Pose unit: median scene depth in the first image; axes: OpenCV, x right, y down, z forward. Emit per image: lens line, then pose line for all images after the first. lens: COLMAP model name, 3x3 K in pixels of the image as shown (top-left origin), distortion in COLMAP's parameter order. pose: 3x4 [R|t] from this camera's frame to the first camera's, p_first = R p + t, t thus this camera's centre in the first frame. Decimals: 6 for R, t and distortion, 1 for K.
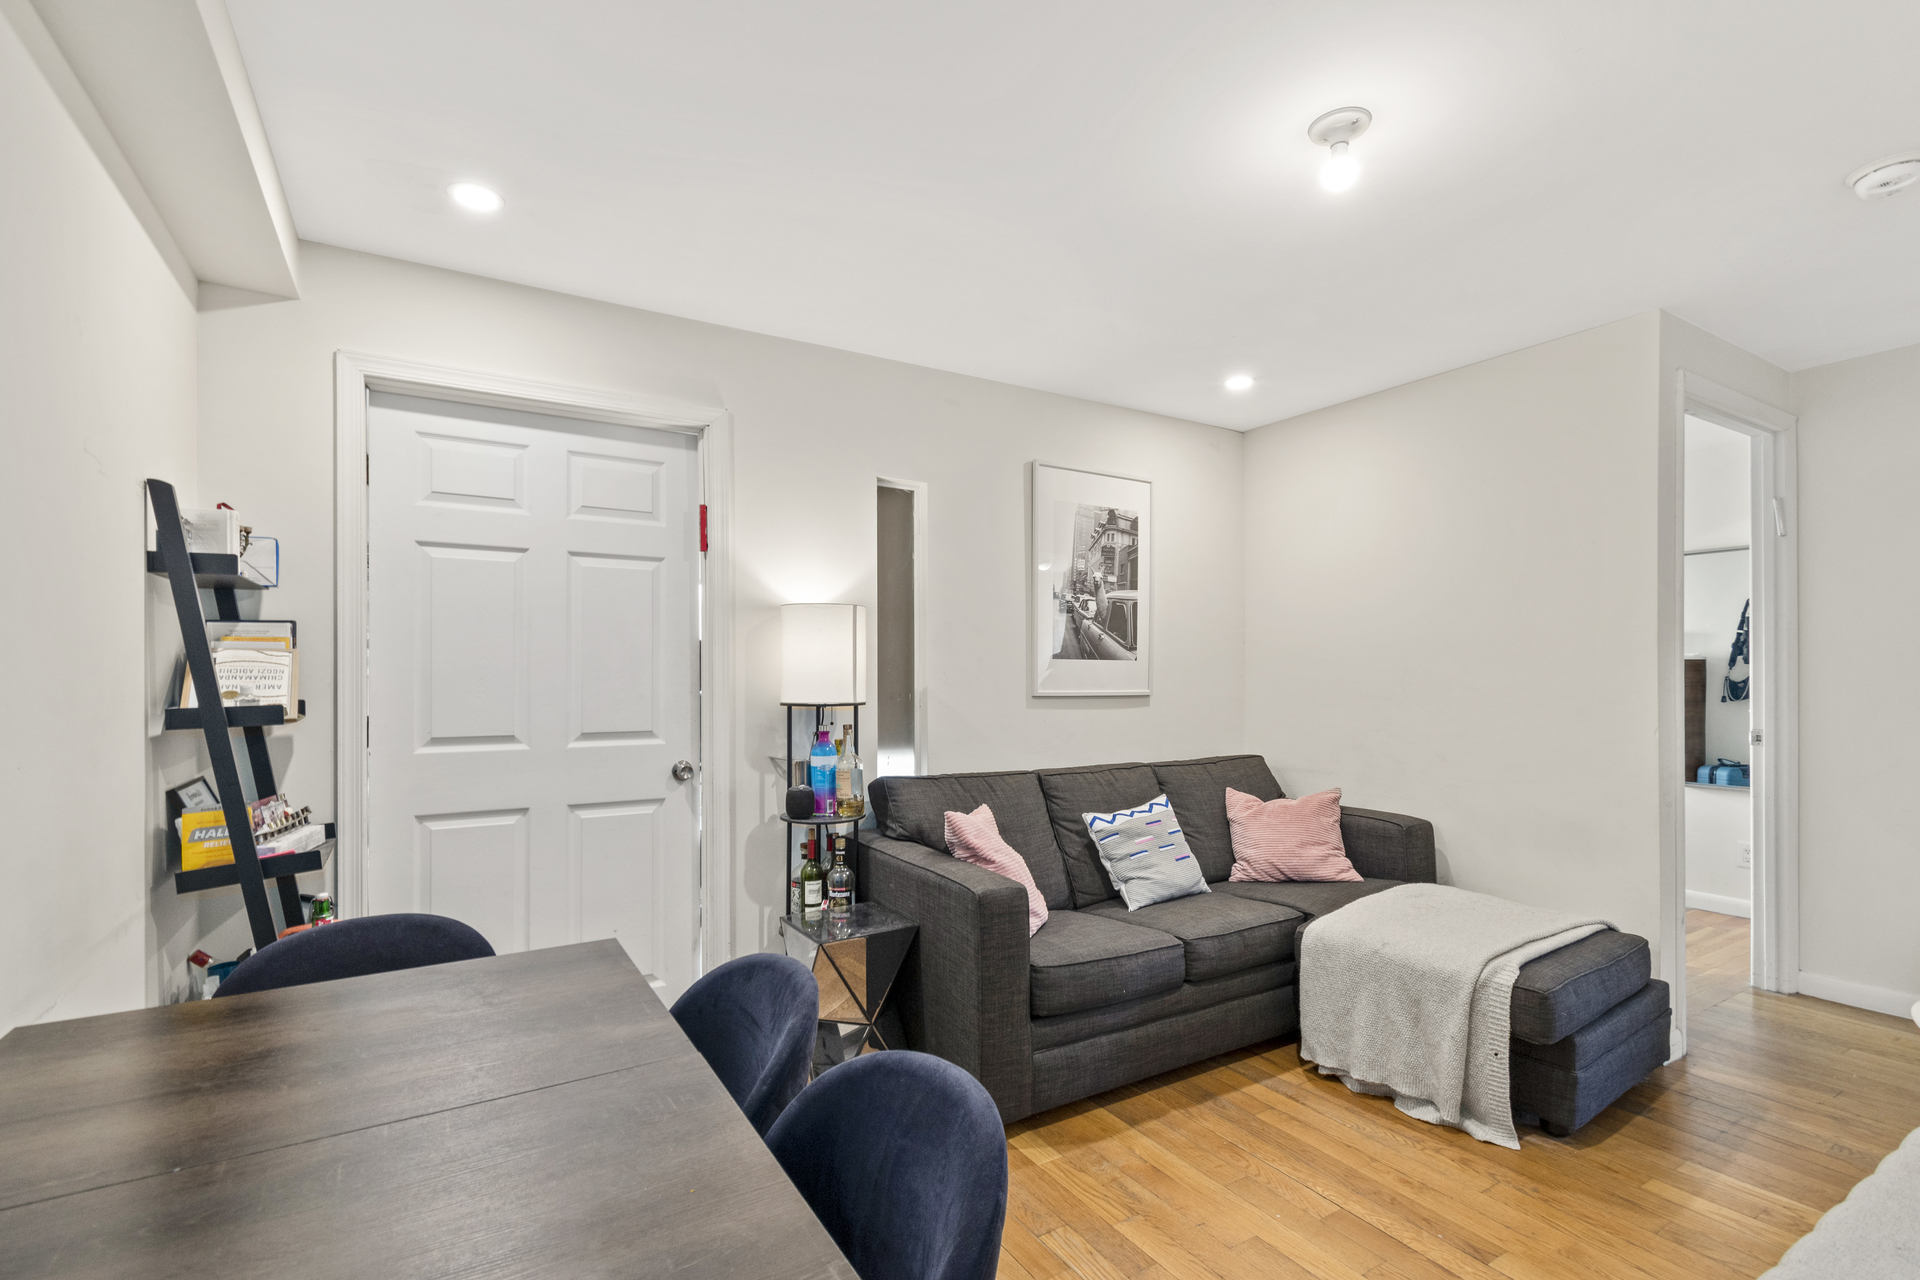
lens RADIAL K [[857.6, 0, 951.8], [0, 857.6, 677.4], [0, 0, 1]] dist [0.001713, -0.000046]
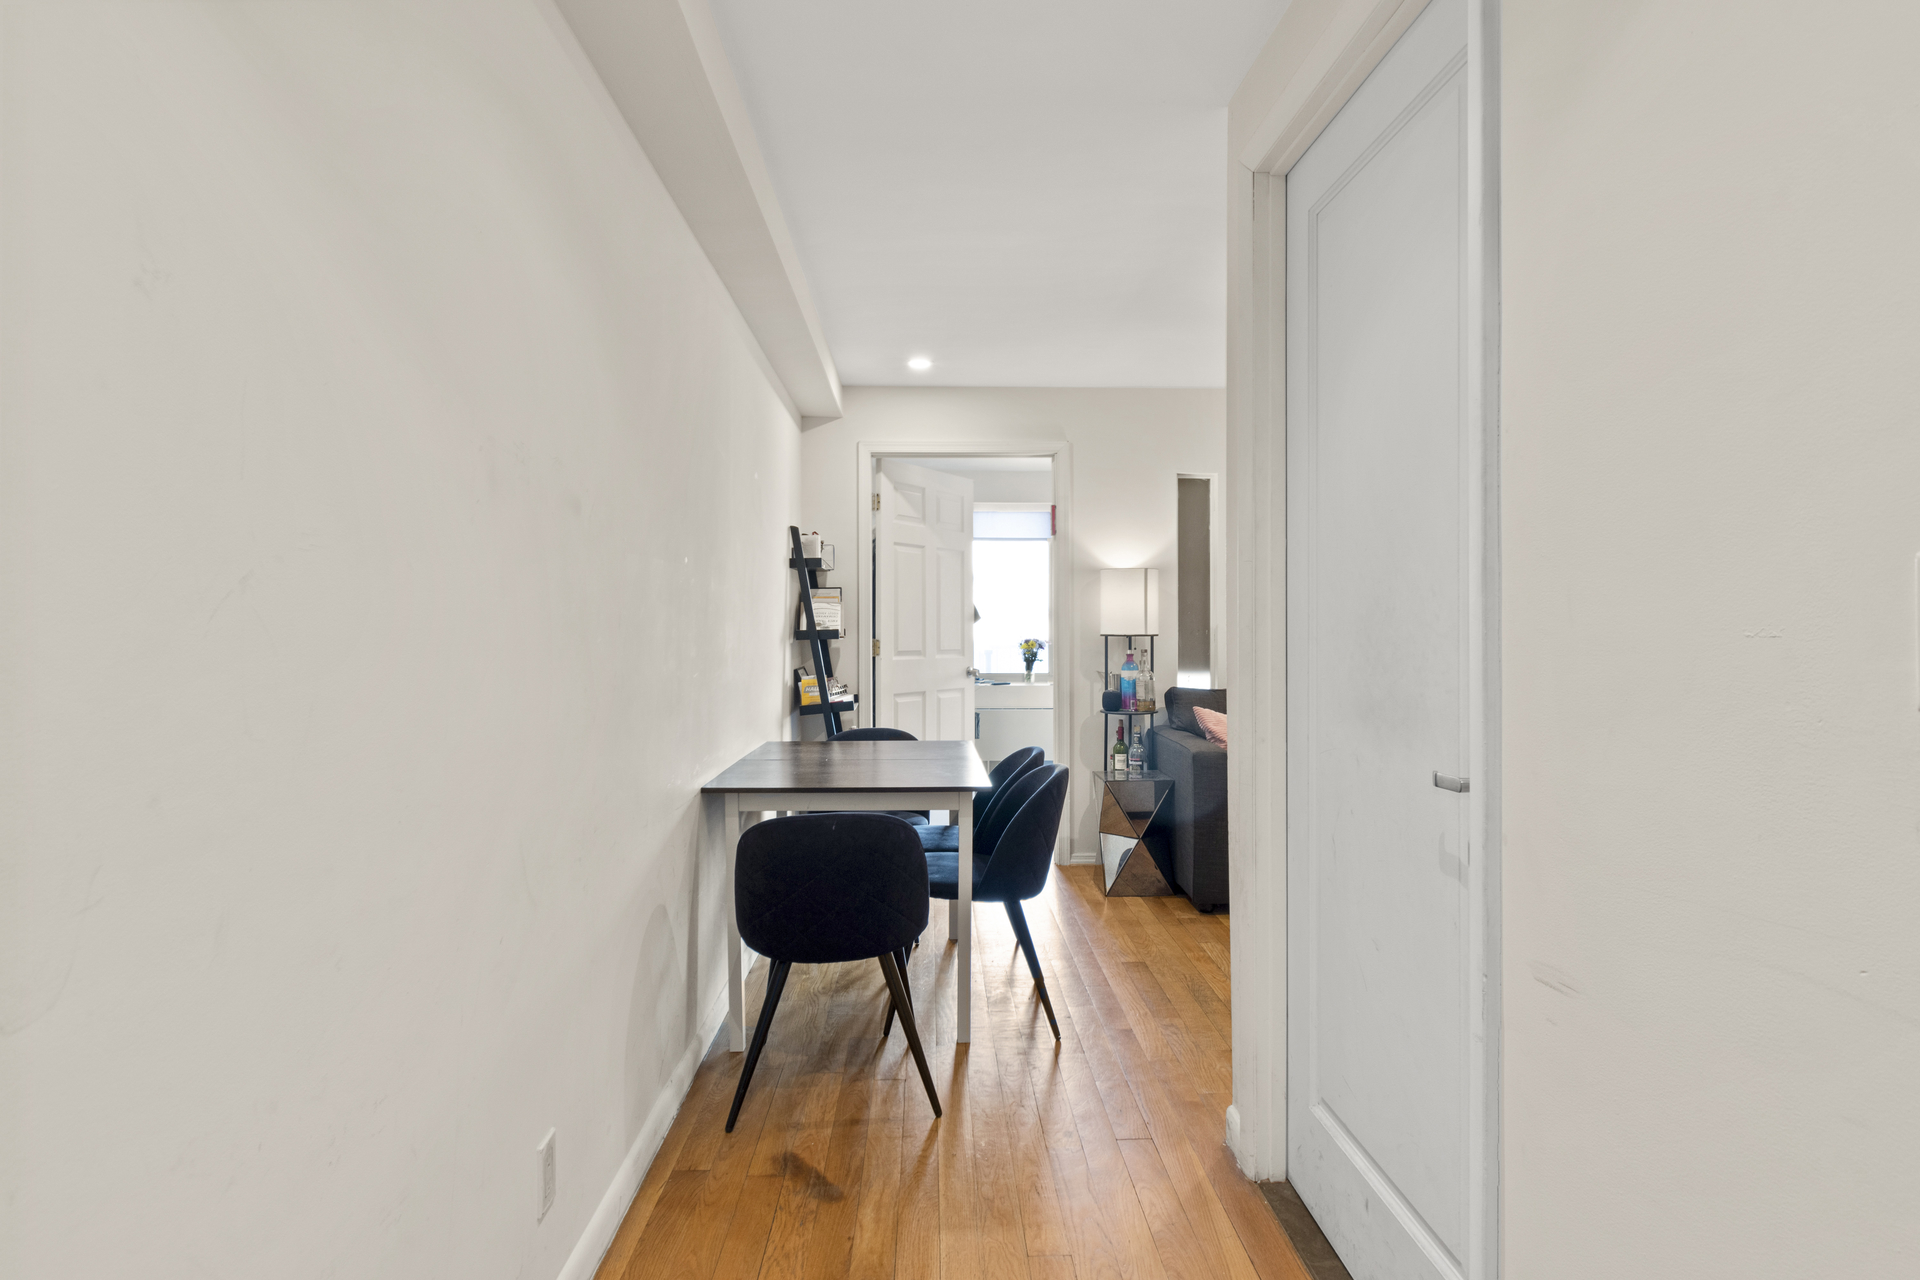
lens RADIAL K [[1068.9, 0, 959.9], [0, 1068.9, 633.1], [0, 0, 1]] dist [-0.000197, 0.000001]
pose [[0.871197, 0.005599, -0.490901, 0.542859], [-0.002004, 0.999967, 0.007848, 0.014956], [0.490929, -0.005854, 0.871180, -0.807841]]
